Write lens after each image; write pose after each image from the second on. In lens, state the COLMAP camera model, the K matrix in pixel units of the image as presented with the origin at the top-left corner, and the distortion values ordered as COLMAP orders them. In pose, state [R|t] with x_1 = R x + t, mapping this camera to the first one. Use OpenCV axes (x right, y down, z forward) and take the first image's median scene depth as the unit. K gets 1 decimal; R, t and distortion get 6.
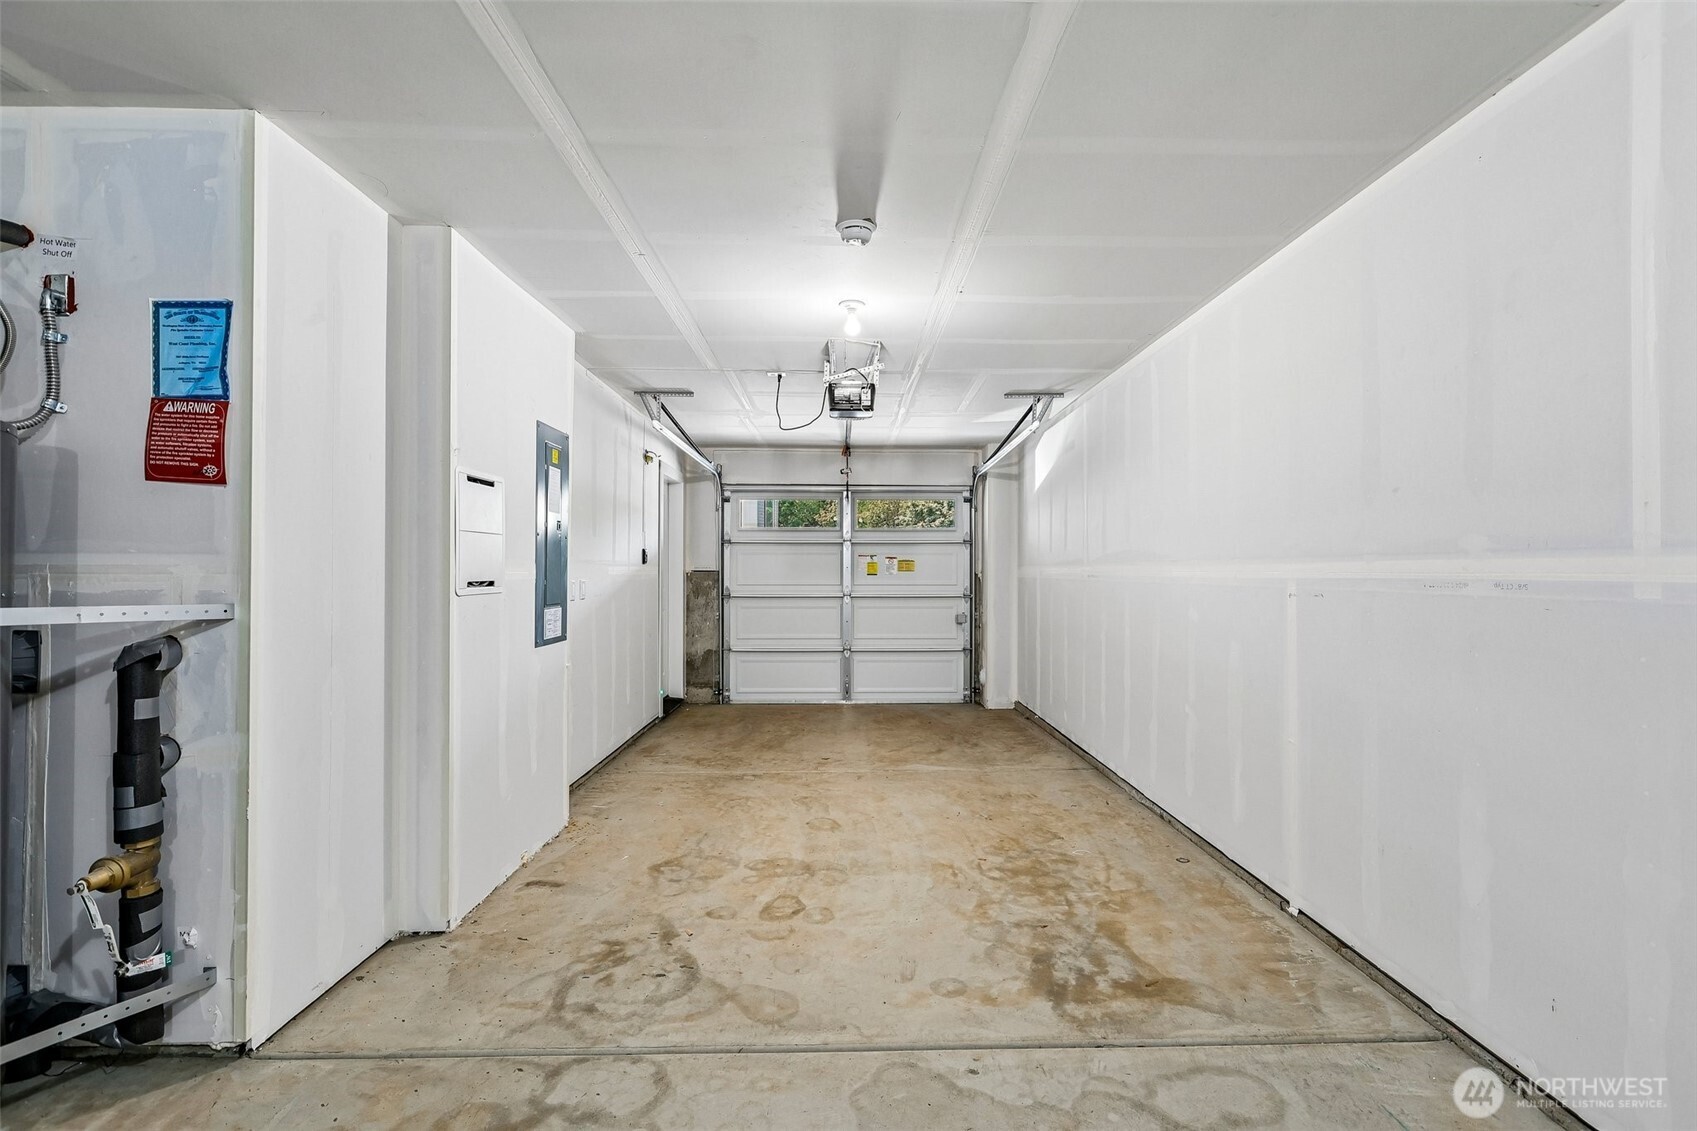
lens RADIAL K [[757.4, 0, 852.0], [0, 757.4, 568.3], [0, 0, 1]] dist [0.000374, 0.000435]
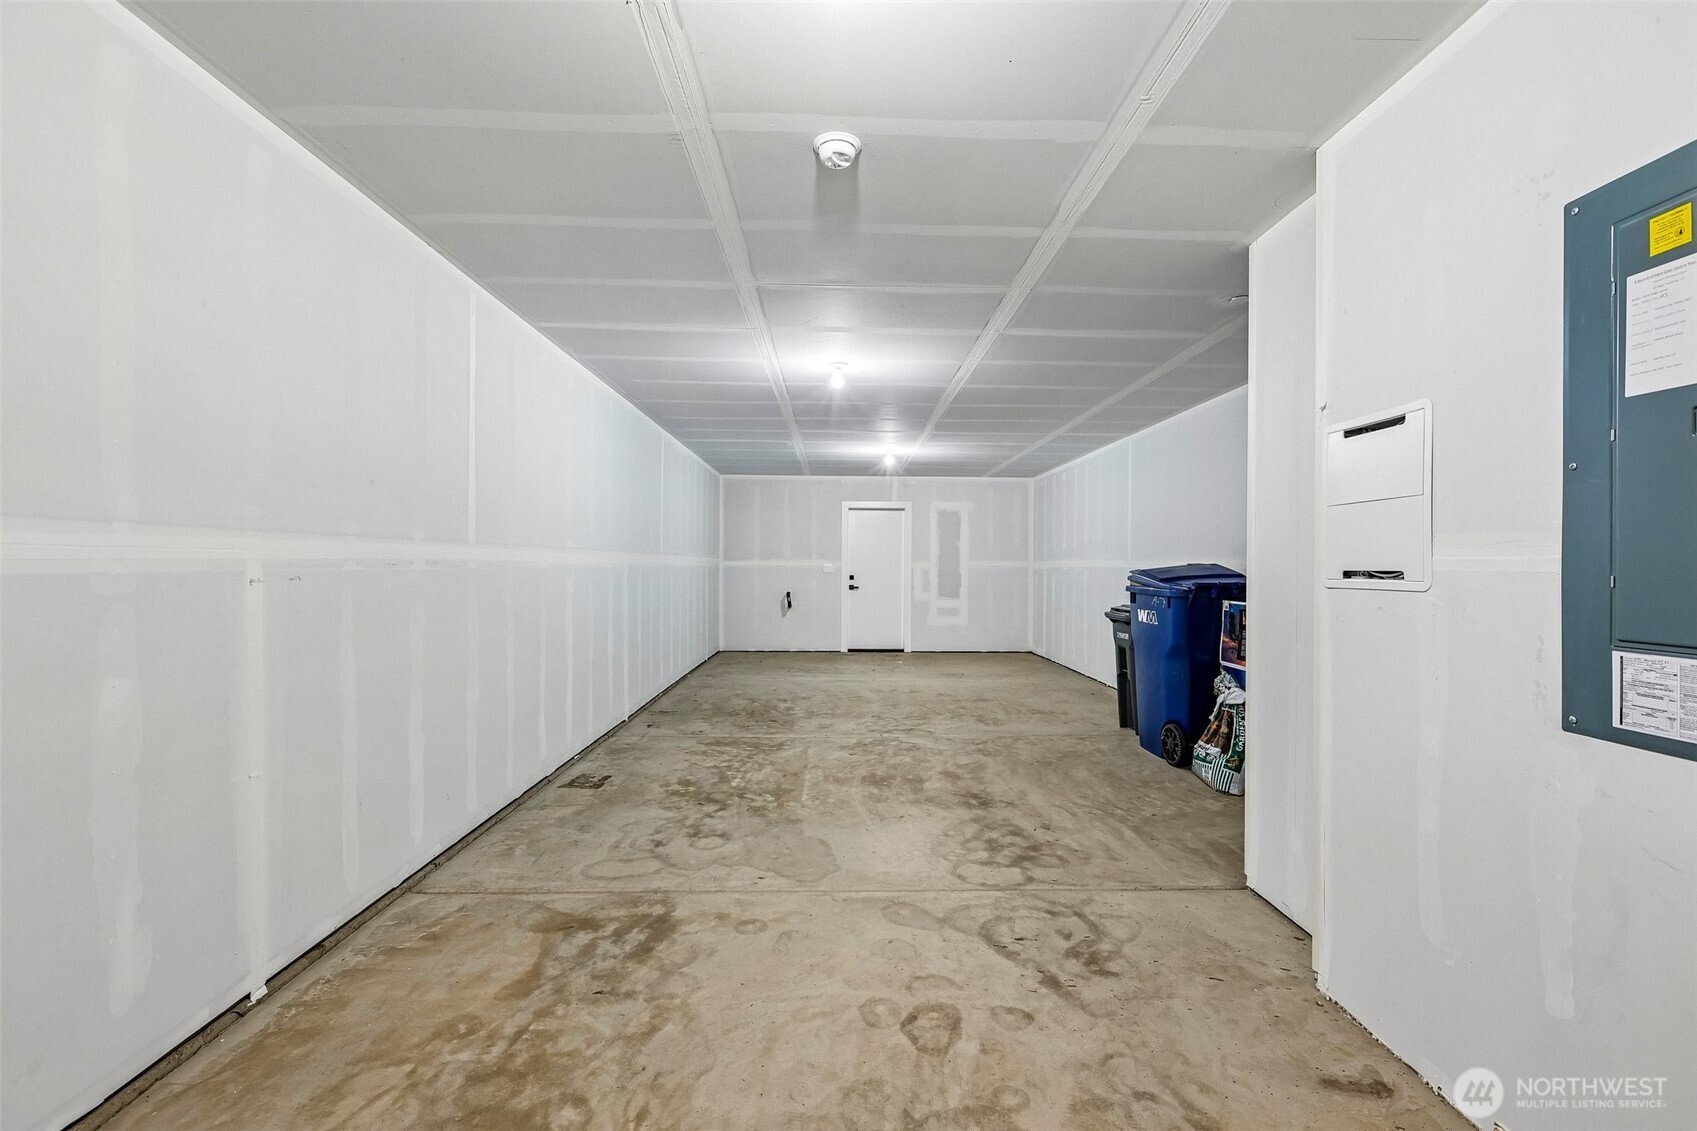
lens RADIAL K [[757.4, 0, 847.7], [0, 757.4, 563.9], [0, 0, 1]] dist [0.000374, 0.000435]
pose [[-0.999981, -0.006098, -0.001276, -0.008893], [-0.006094, 0.999978, -0.002513, 0.017937], [0.001291, -0.002506, -0.999996, 1.939302]]
